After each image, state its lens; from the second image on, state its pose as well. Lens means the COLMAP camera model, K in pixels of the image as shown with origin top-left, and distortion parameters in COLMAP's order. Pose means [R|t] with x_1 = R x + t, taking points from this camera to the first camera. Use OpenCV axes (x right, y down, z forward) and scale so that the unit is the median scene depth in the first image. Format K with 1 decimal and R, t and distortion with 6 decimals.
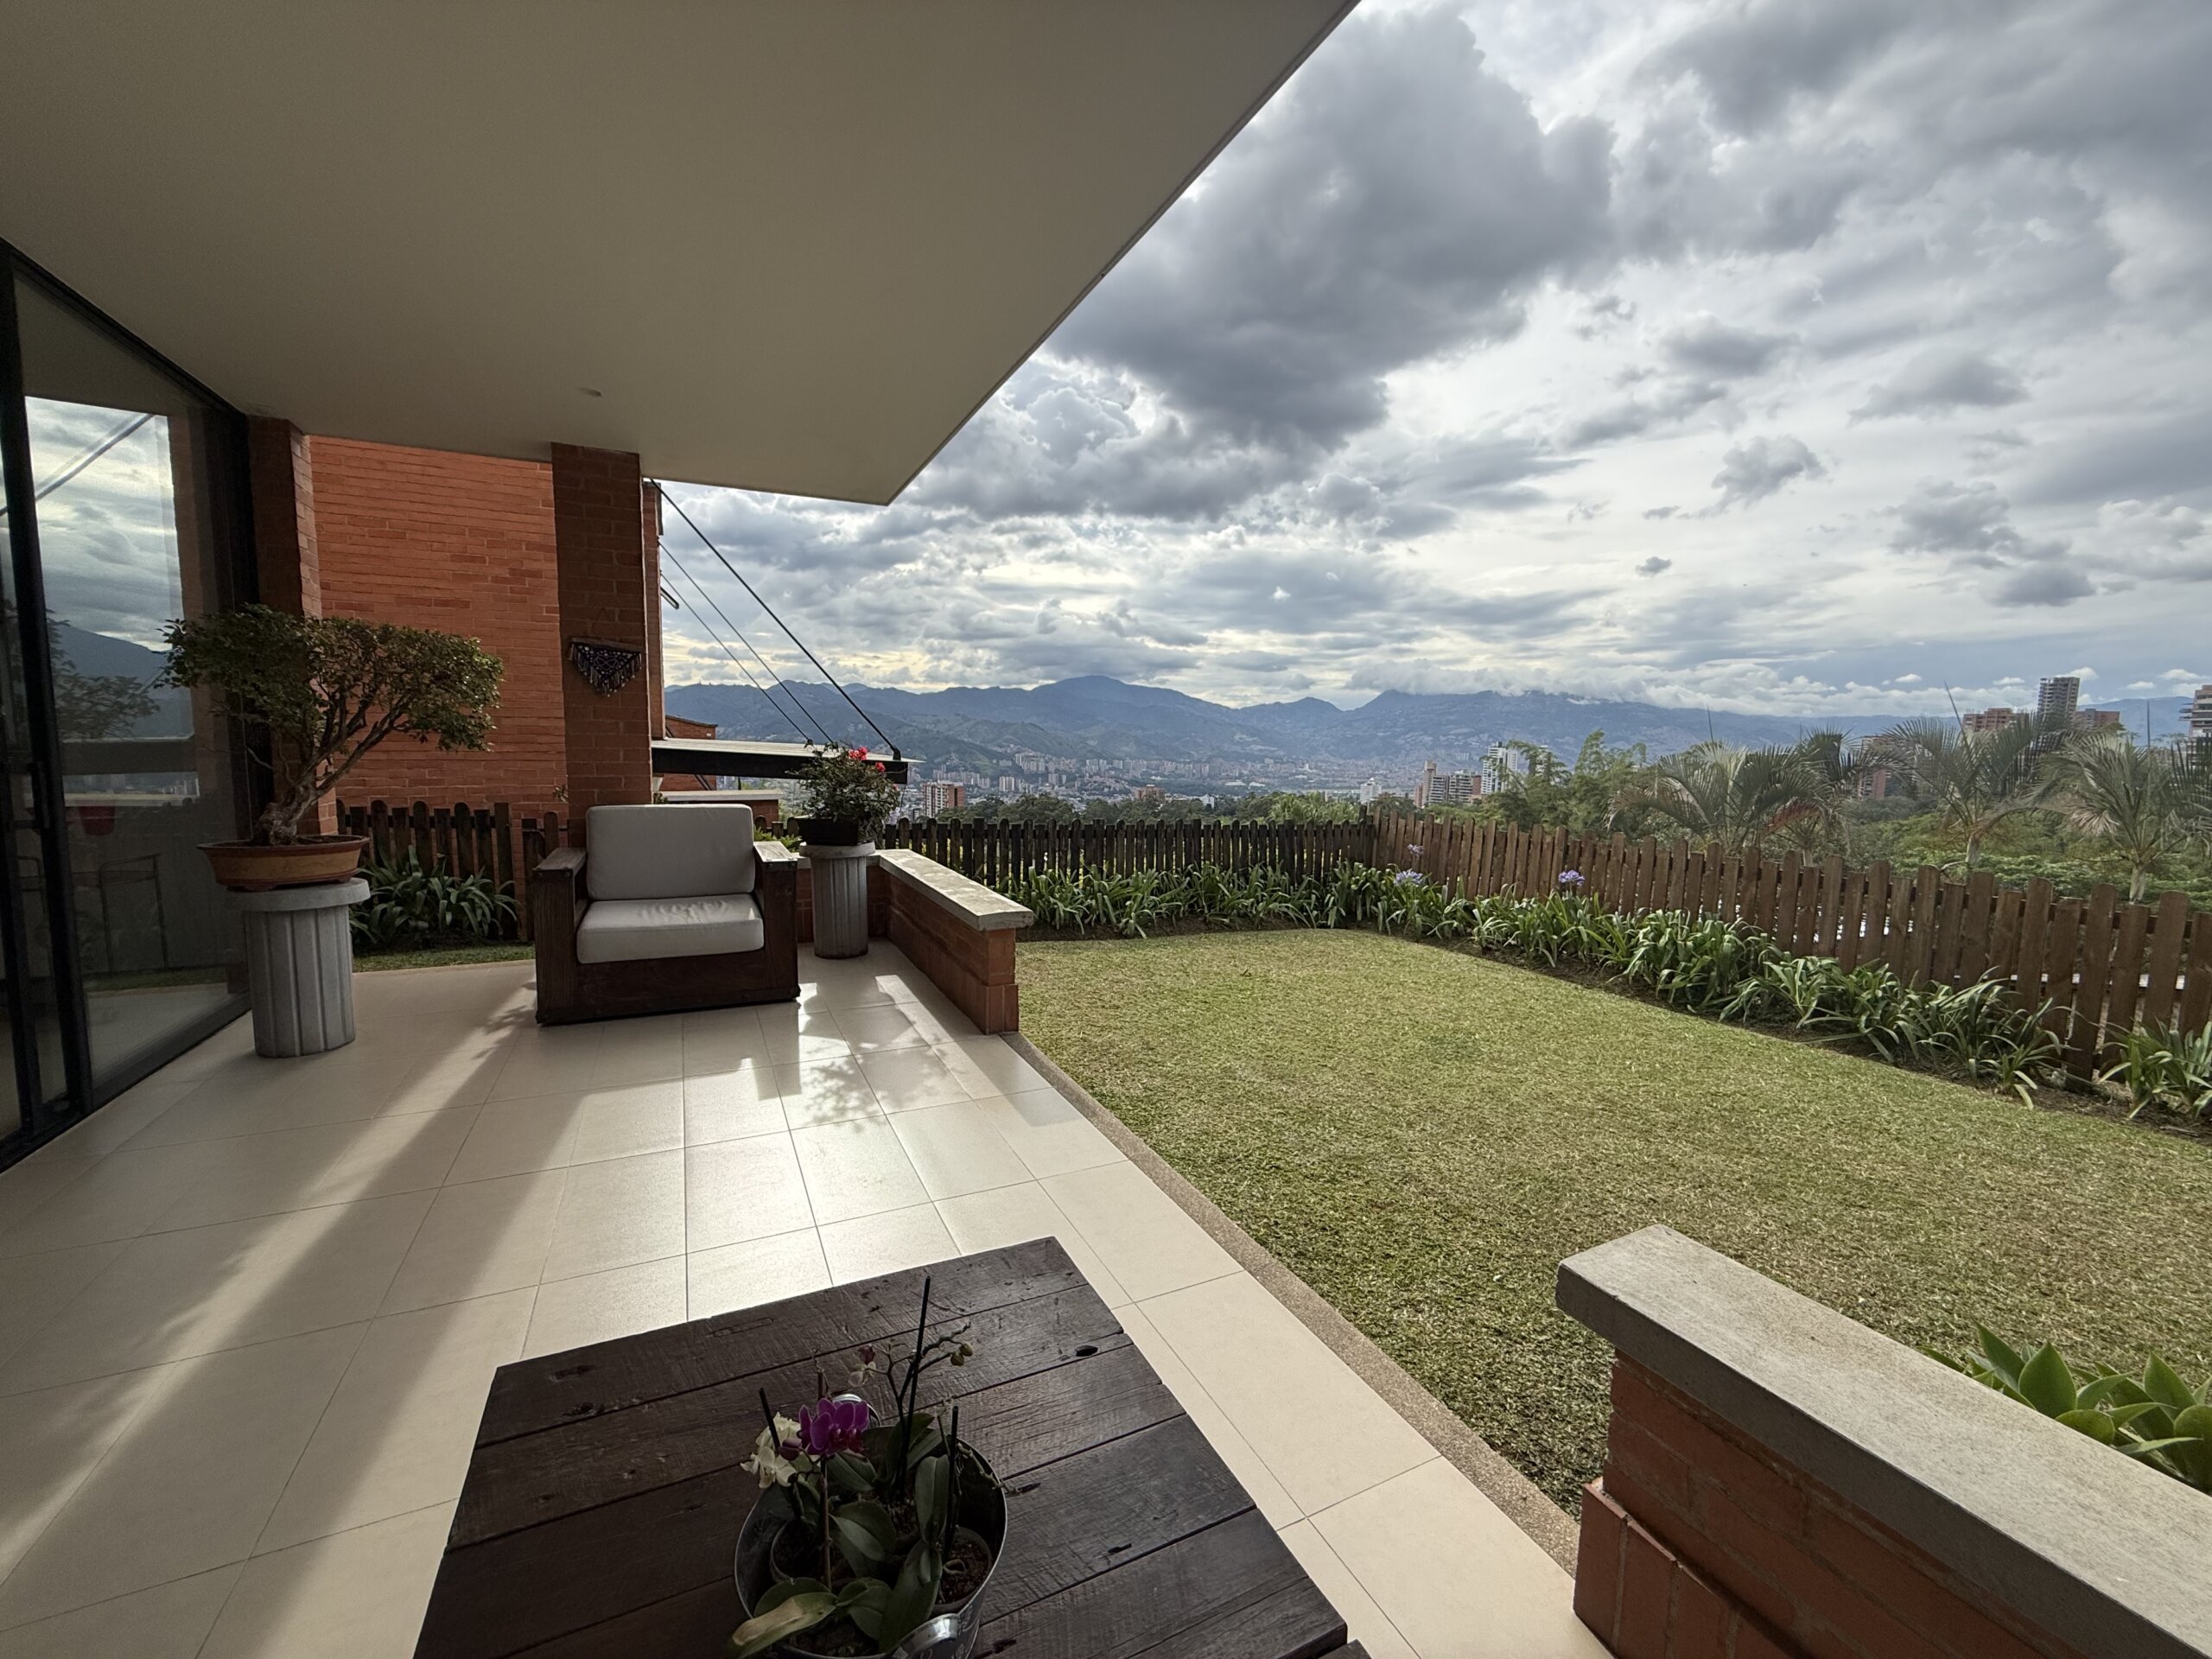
lens RADIAL K [[882.9, 0, 1101.8], [0, 882.9, 830.8], [0, 0, 1]] dist [0.000995, -0.000219]
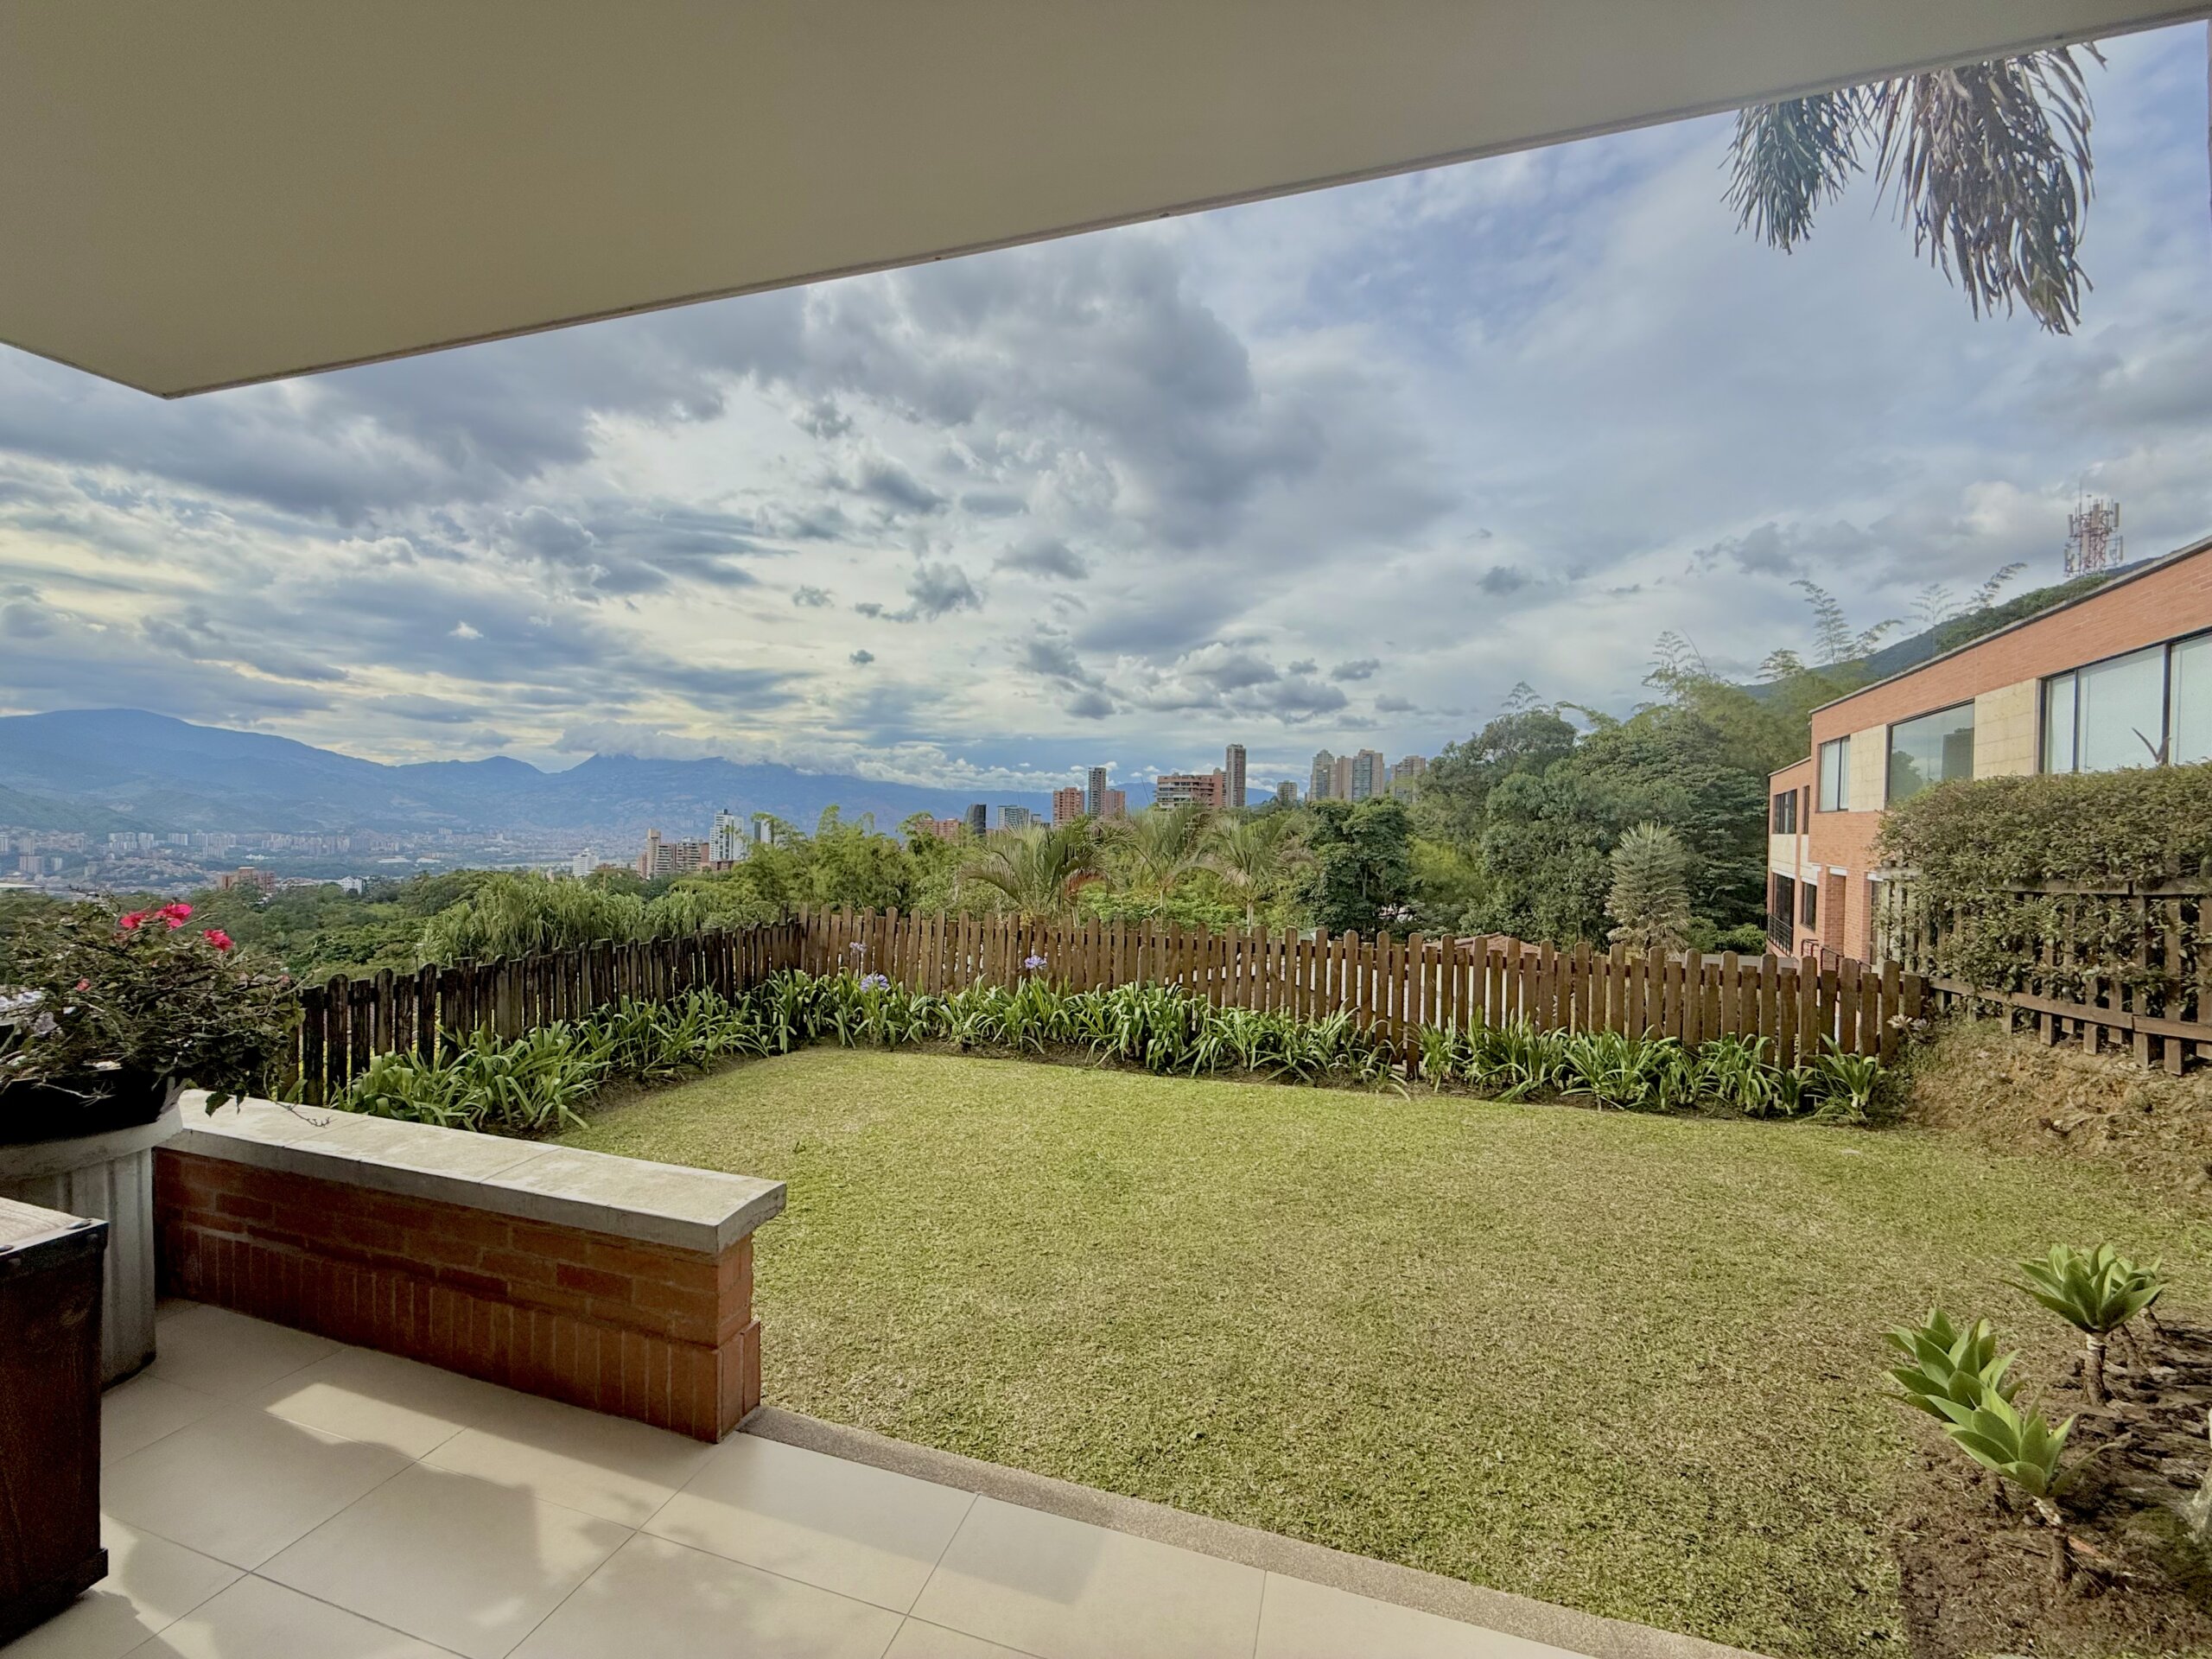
lens RADIAL K [[882.9, 0, 1101.8], [0, 882.9, 830.8], [0, 0, 1]] dist [0.000995, -0.000219]
pose [[0.675509, -0.013925, 0.737220, -0.154860], [0.069316, 0.996593, -0.044689, -0.042449], [-0.734086, 0.081289, 0.674173, 0.185645]]
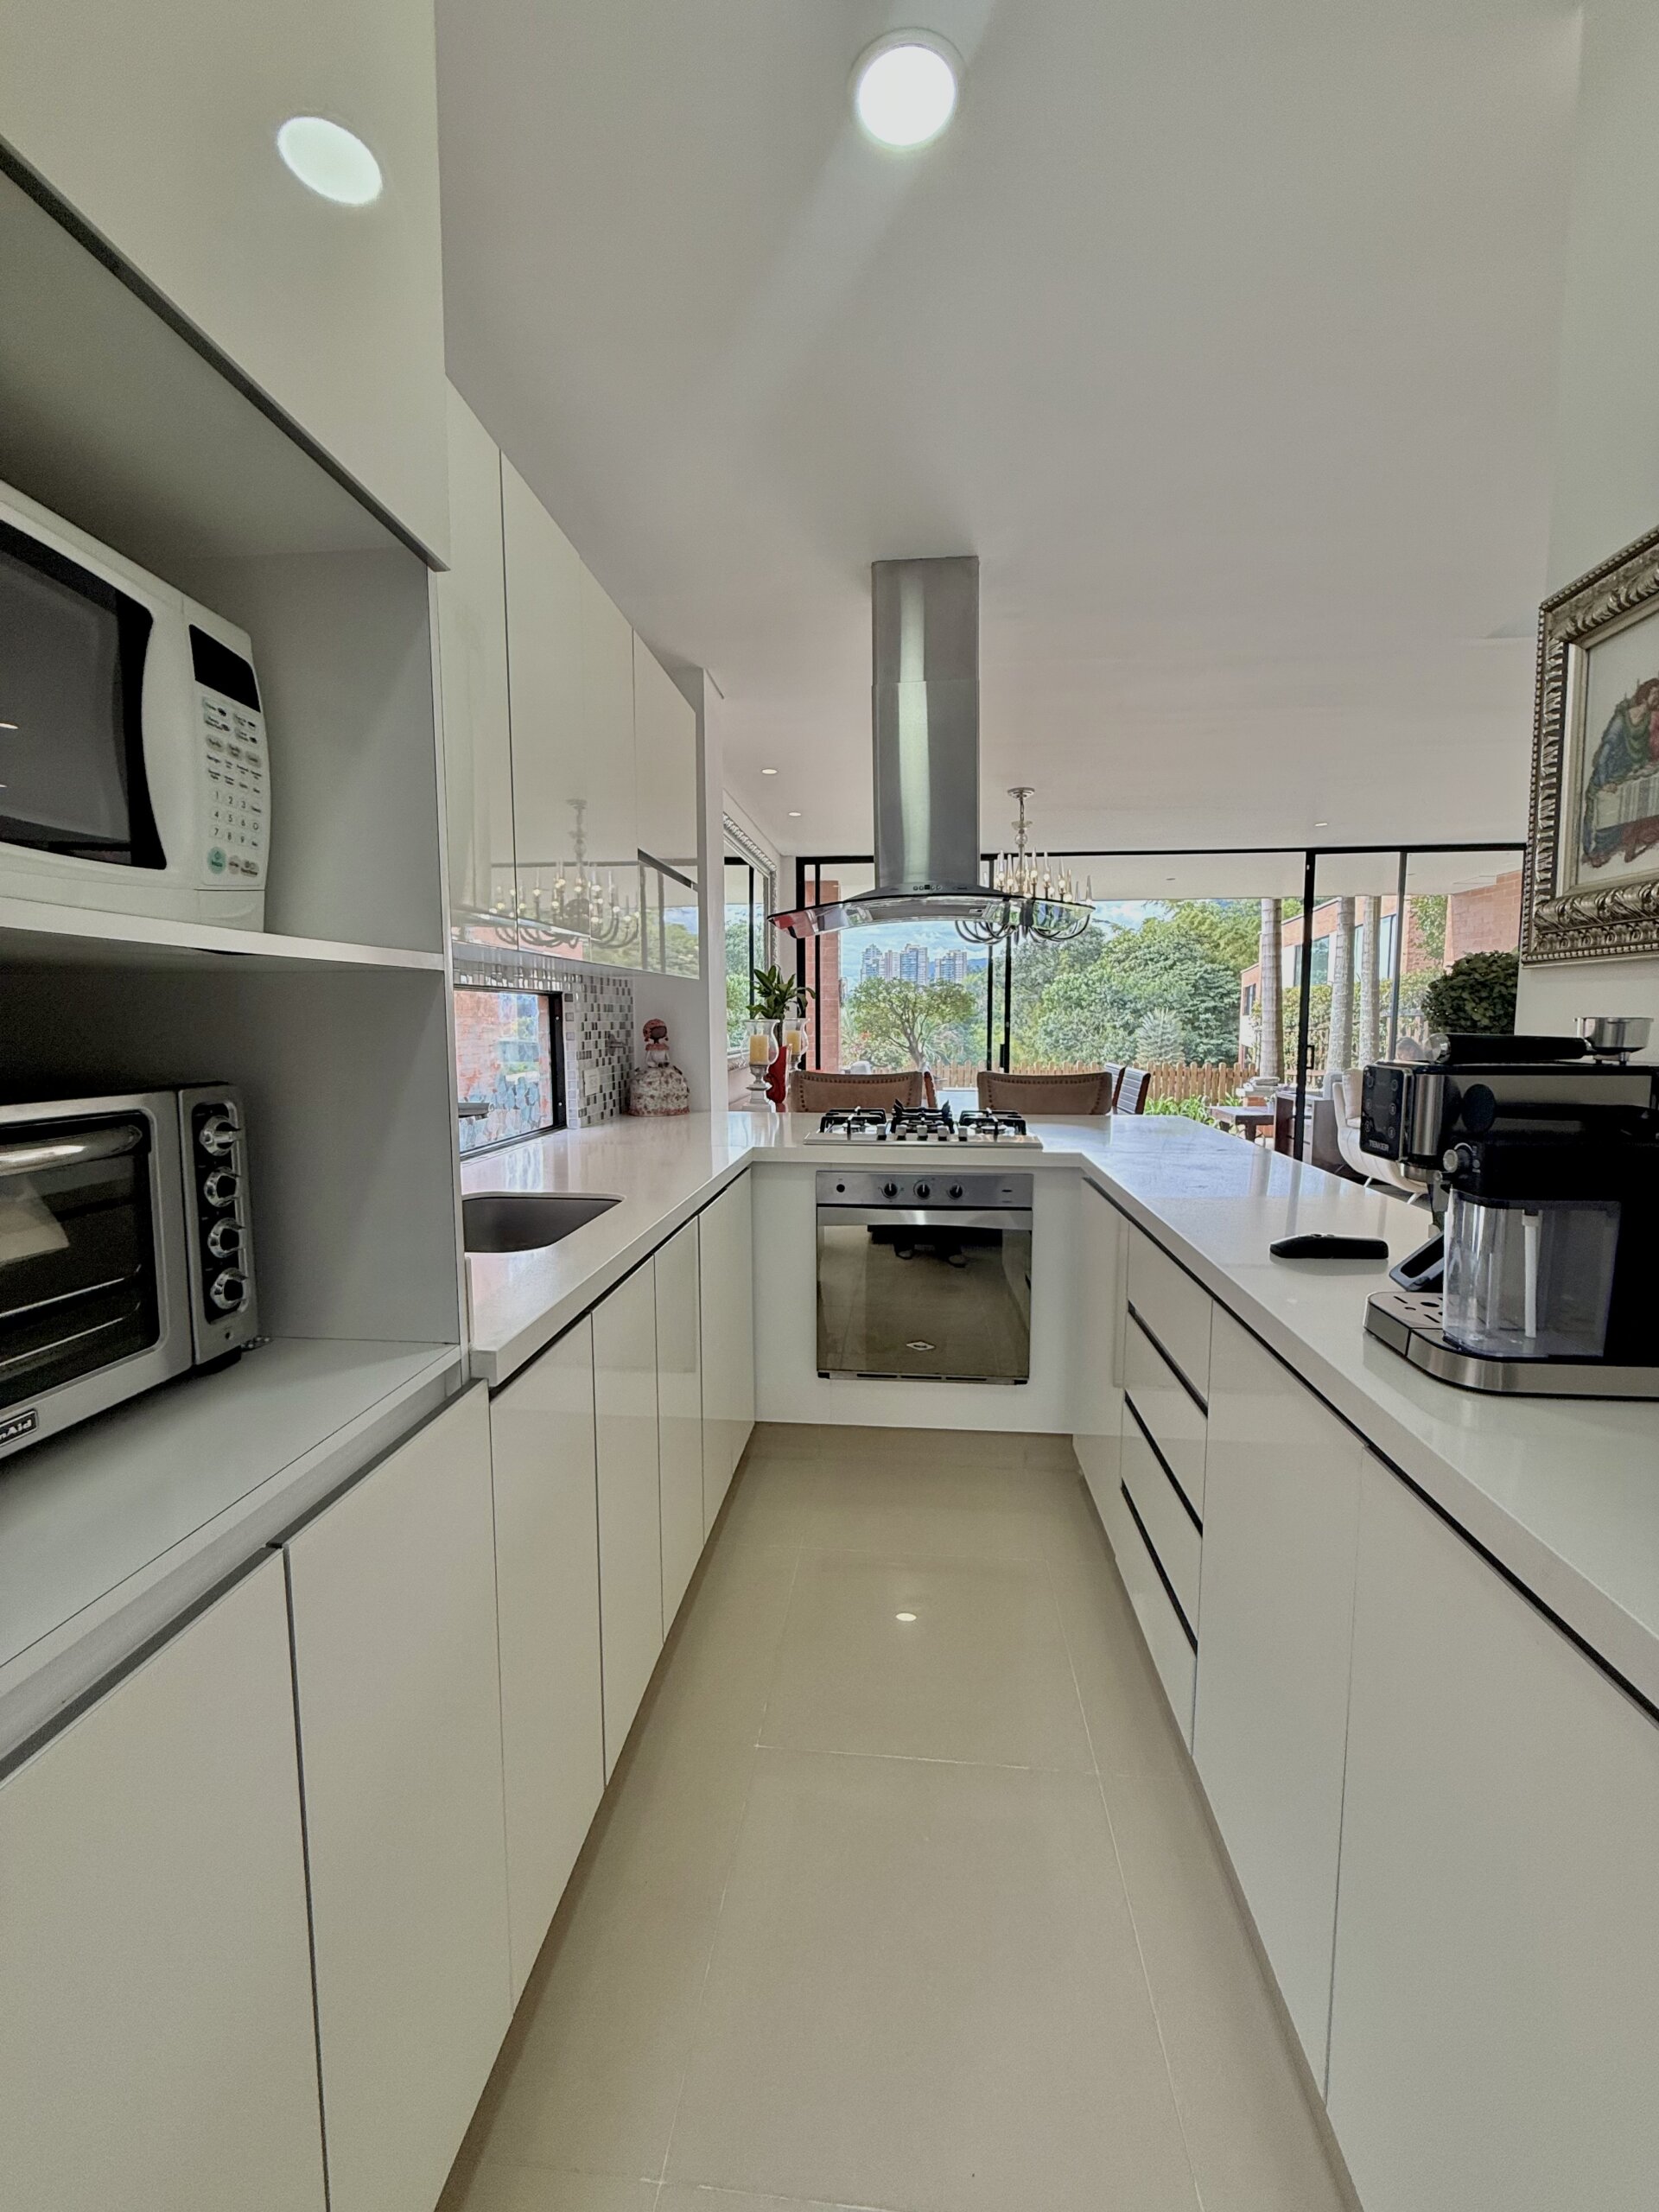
lens RADIAL K [[884.4, 0, 829.5], [0, 884.4, 1106.0], [0, 0, 1]] dist [-0.000352, 0.000324]
pose [[0.515002, -0.104317, 0.850818, -1.130652], [0.100601, 0.993064, 0.060863, -0.032224], [-0.851265, 0.054248, 0.521924, 0.009068]]
